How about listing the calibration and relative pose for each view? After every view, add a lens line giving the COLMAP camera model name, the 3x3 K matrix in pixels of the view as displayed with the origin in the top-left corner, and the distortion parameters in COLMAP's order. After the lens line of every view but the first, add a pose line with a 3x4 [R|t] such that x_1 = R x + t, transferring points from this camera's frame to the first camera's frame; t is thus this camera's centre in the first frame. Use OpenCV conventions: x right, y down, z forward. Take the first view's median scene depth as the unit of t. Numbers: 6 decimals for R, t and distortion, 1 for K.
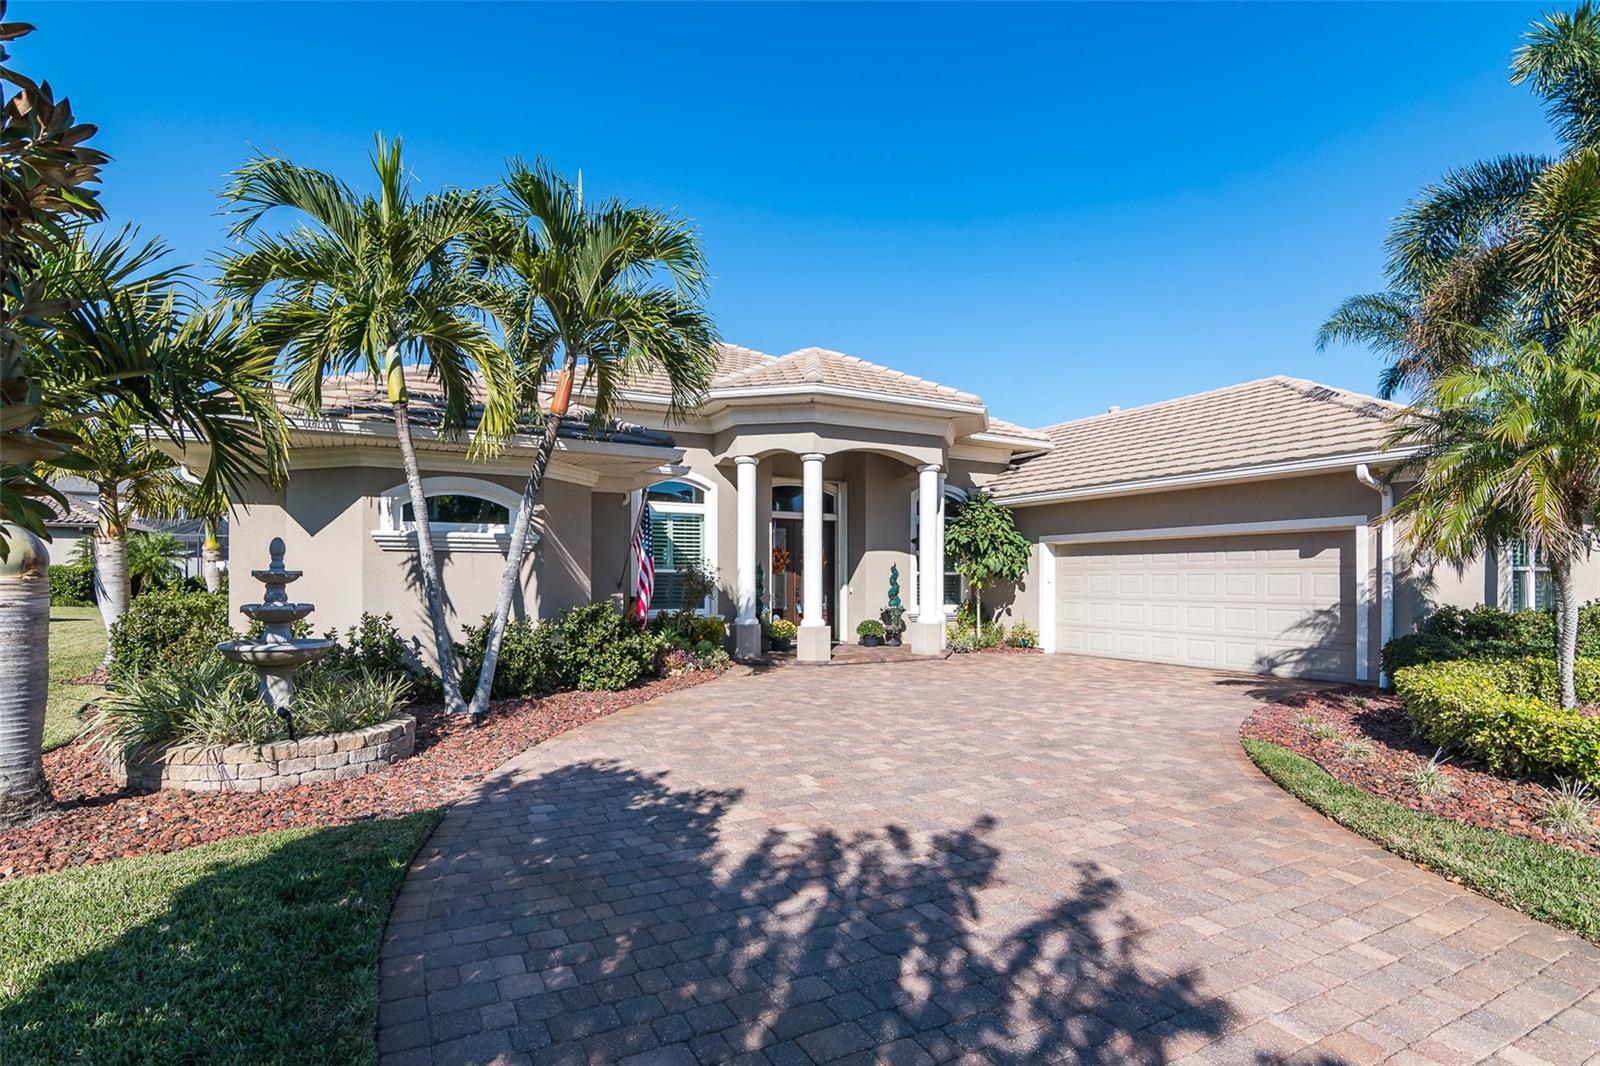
lens RADIAL K [[768.4, 0, 798.8], [0, 768.4, 566.9], [0, 0, 1]] dist [-0.012782, -0.001691]
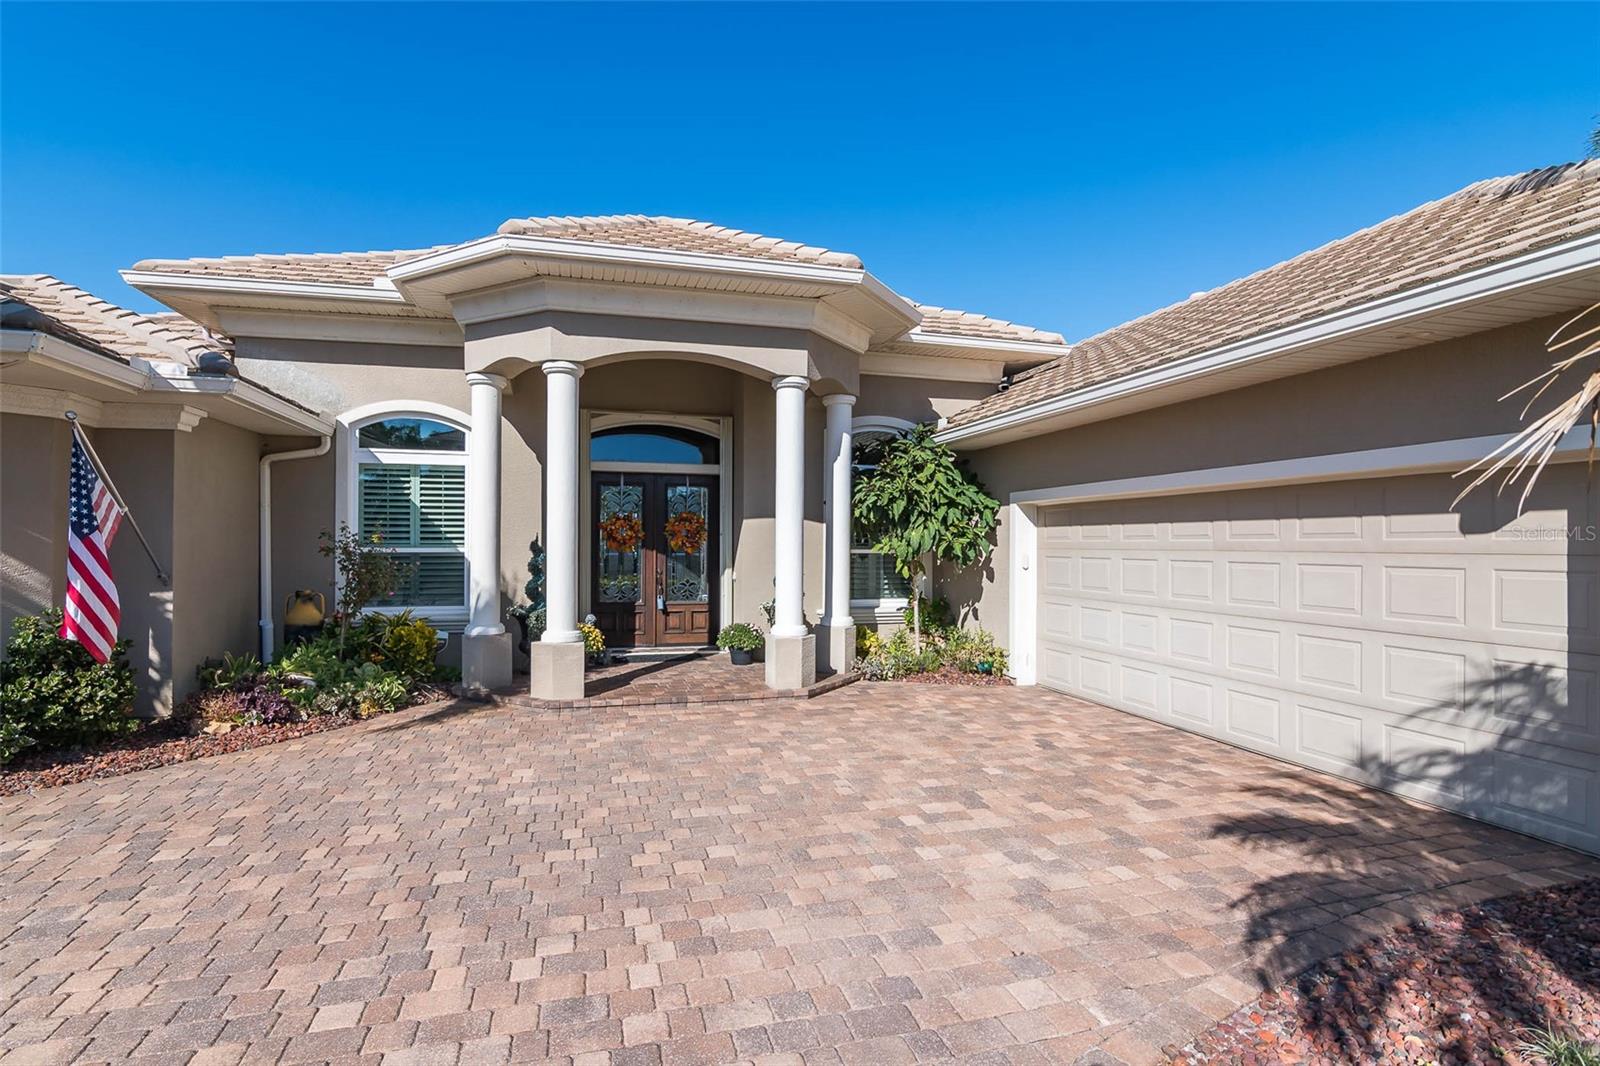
lens RADIAL K [[768.4, 0, 793.6], [0, 768.4, 534.2], [0, 0, 1]] dist [-0.012782, -0.001691]
pose [[0.974098, -0.001486, -0.226122, 0.414005], [0.002289, 0.999992, 0.003291, -0.013673], [0.226115, -0.003724, 0.974094, 0.535924]]
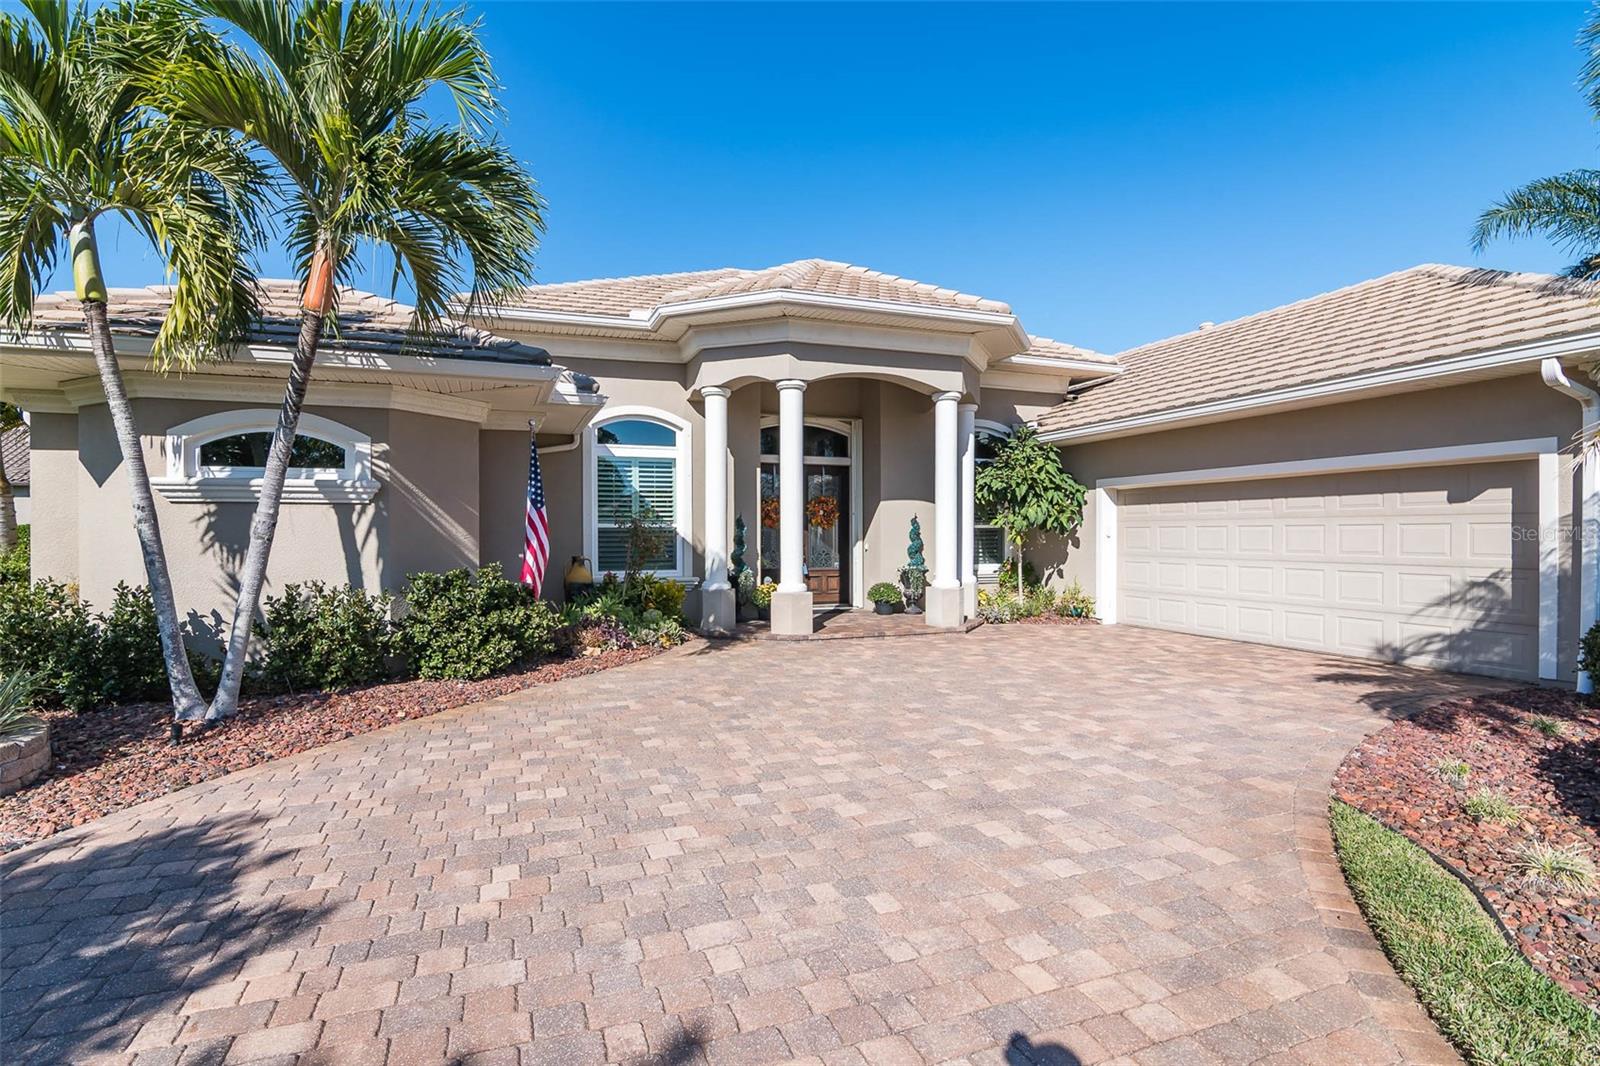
lens RADIAL K [[768.4, 0, 792.2], [0, 768.4, 534.7], [0, 0, 1]] dist [-0.012782, -0.001691]
pose [[0.990525, -0.005184, -0.137238, 0.156757], [0.007579, 0.999828, 0.016935, 0.002581], [0.137127, -0.017814, 0.990393, 0.229096]]
